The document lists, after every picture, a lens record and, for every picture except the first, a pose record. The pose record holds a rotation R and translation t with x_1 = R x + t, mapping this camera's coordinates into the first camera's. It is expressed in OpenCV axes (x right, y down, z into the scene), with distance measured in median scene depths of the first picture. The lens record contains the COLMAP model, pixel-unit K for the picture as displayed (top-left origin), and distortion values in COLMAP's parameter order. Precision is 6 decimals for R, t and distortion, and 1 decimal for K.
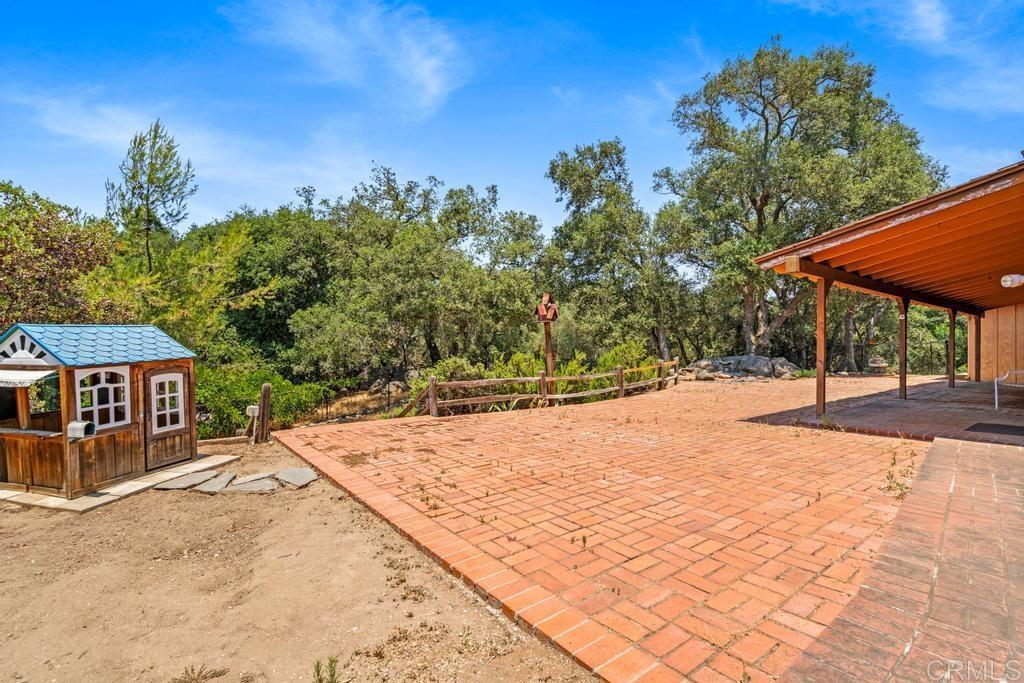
lens RADIAL K [[462.3, 0, 509.3], [0, 462.3, 341.2], [0, 0, 1]] dist [0.003903, 0.002792]
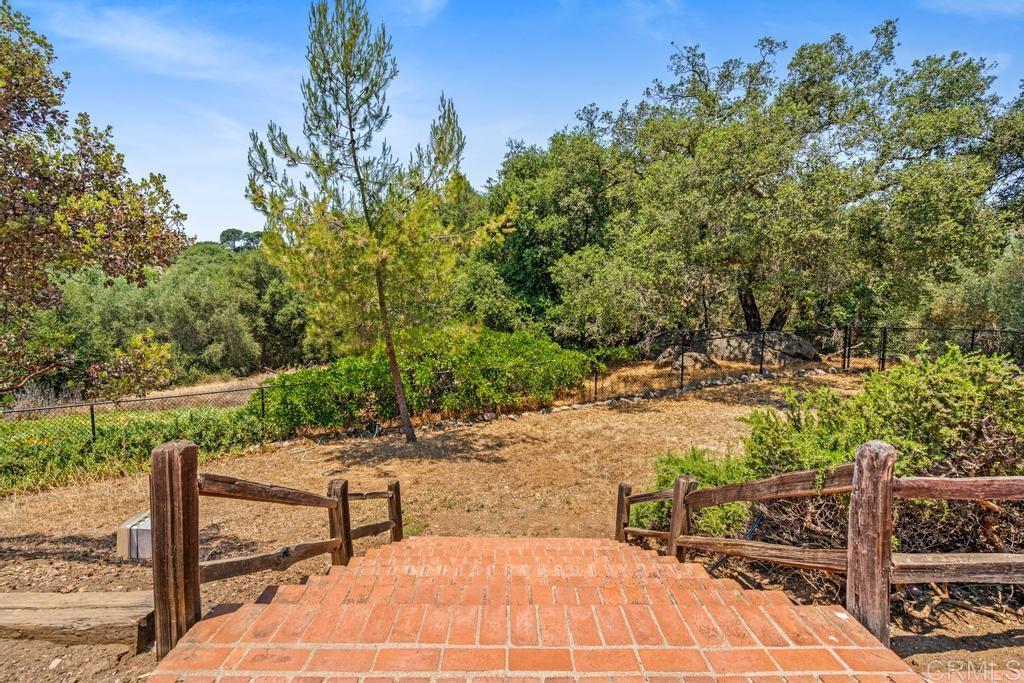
lens RADIAL K [[462.3, 0, 507.0], [0, 462.3, 331.8], [0, 0, 1]] dist [0.003903, 0.002792]
pose [[0.810806, 0.051583, -0.583037, -0.070267], [-0.008932, 0.997083, 0.075795, 0.003016], [0.585246, -0.056247, 0.808902, 0.280886]]
